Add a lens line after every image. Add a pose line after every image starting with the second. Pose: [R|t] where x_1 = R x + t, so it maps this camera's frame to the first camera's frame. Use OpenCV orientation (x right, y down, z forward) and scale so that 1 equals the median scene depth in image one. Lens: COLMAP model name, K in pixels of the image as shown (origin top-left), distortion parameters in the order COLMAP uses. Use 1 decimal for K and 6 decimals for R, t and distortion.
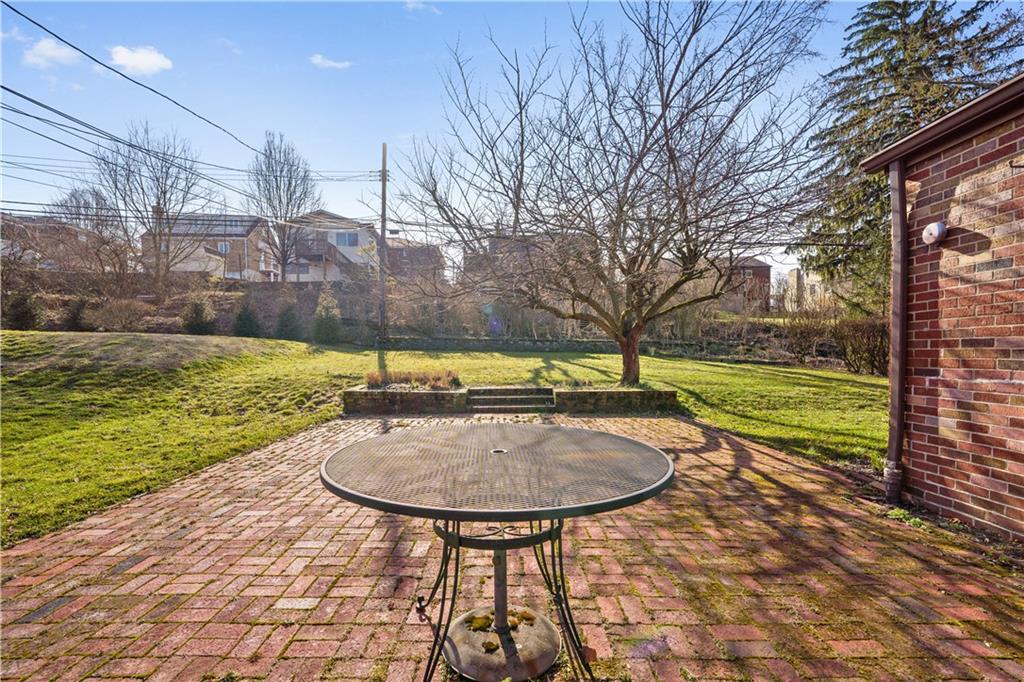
lens RADIAL K [[445.4, 0, 511.0], [0, 445.4, 361.3], [0, 0, 1]] dist [0.000345, 0.000601]
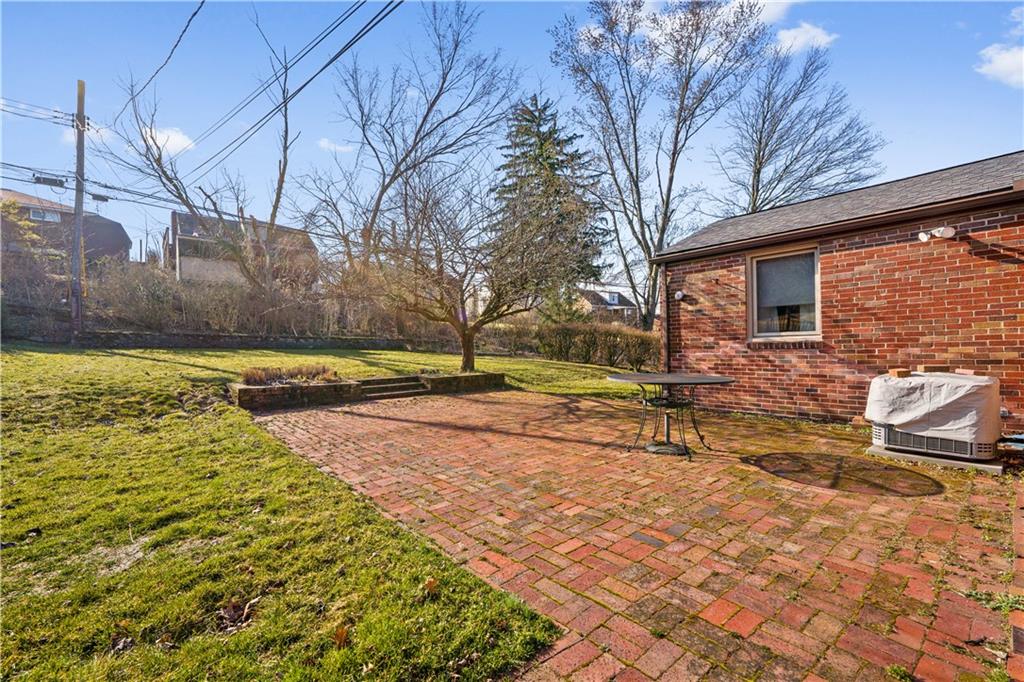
lens RADIAL K [[426.1, 0, 515.7], [0, 426.1, 343.2], [0, 0, 1]] dist [-0.011538, 0.000189]
pose [[0.758771, -0.001860, 0.651354, -0.458712], [0.024849, 0.999351, -0.026093, 0.006475], [-0.650883, 0.035984, 0.758325, -0.070268]]
